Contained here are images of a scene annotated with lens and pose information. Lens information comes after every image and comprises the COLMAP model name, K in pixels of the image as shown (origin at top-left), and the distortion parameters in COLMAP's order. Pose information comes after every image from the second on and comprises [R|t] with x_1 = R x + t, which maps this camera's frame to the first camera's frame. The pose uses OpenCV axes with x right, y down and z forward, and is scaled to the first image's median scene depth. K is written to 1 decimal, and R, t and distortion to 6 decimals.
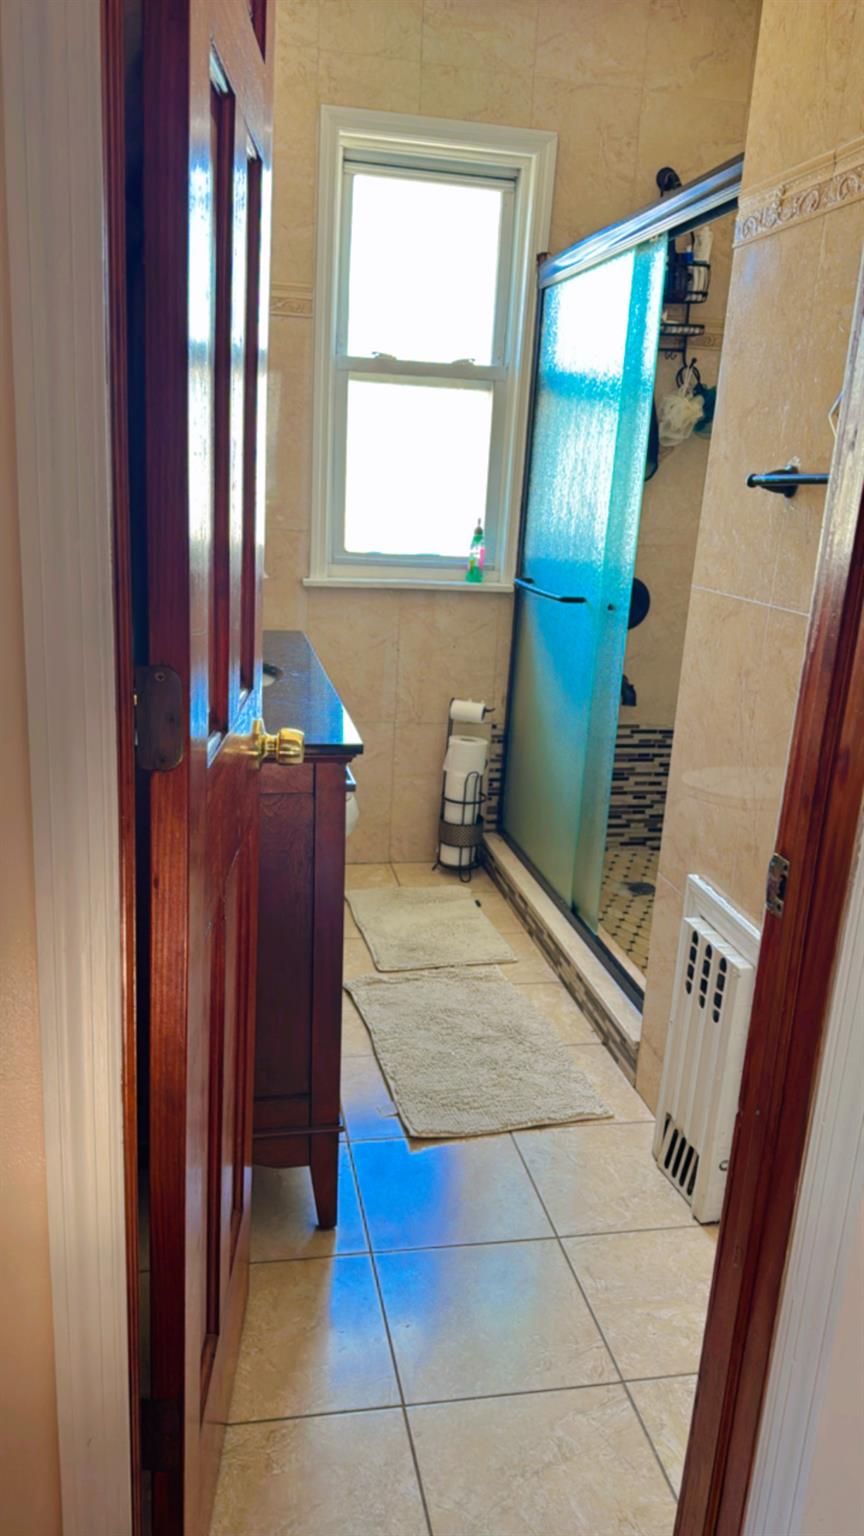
lens RADIAL K [[1112.0, 0, 432.0], [0, 1112.0, 768.0], [0, 0, 1]] dist [0.003804, 0.000121]
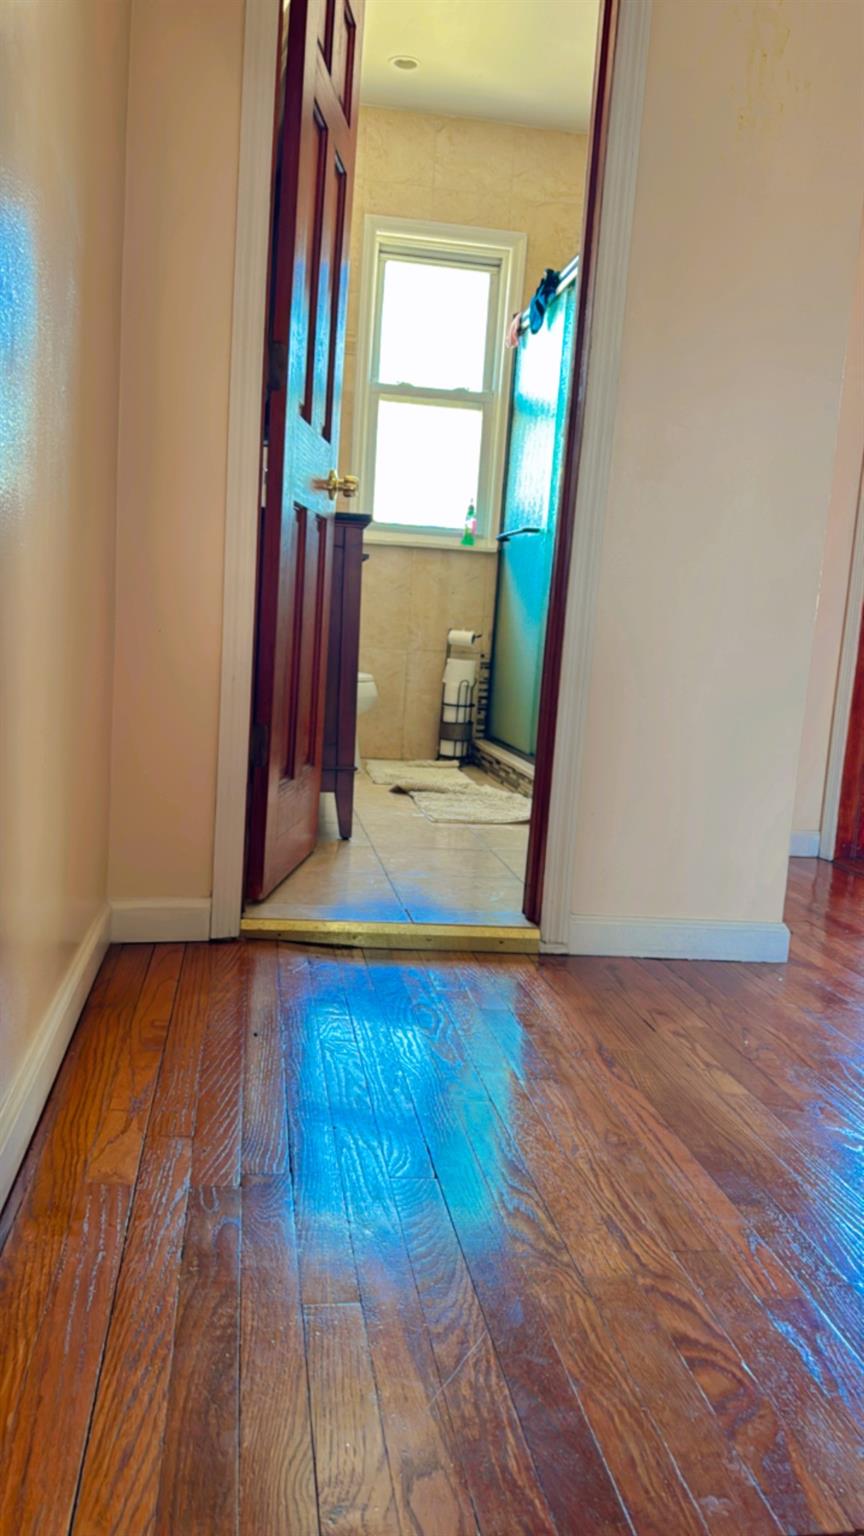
lens RADIAL K [[1105.5, 0, 432.0], [0, 1105.5, 768.0], [0, 0, 1]] dist [0.000240, -0.000500]
pose [[0.999313, 0.015313, -0.033740, 0.044306], [-0.019572, 0.991352, -0.129760, 0.281905], [0.031461, 0.130331, 0.990971, -0.309833]]
